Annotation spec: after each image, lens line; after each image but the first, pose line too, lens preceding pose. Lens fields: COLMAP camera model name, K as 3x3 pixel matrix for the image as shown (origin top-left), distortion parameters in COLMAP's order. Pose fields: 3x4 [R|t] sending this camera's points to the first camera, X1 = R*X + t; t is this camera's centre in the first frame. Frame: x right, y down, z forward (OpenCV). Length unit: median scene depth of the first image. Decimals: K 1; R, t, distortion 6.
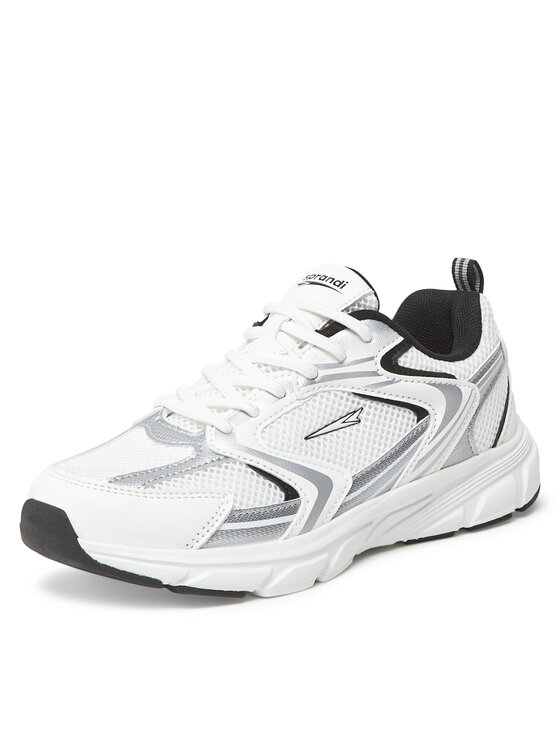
lens RADIAL K [[1680.8, 0, 280.0], [0, 1680.8, 373.0], [0, 0, 1]] dist [-0.443644, -0.075539]
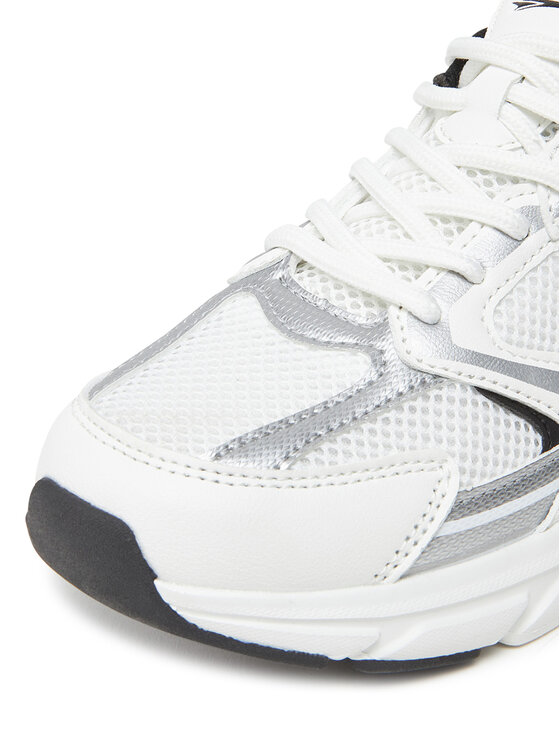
lens RADIAL K [[1669.6, 0, 280.0], [0, 1669.6, 373.0], [0, 0, 1]] dist [-0.060308, -0.386781]
pose [[0.999672, -0.018693, 0.017533, -0.087217], [0.014582, 0.977439, 0.210713, -0.056794], [-0.021076, -0.210388, 0.977391, 0.508139]]
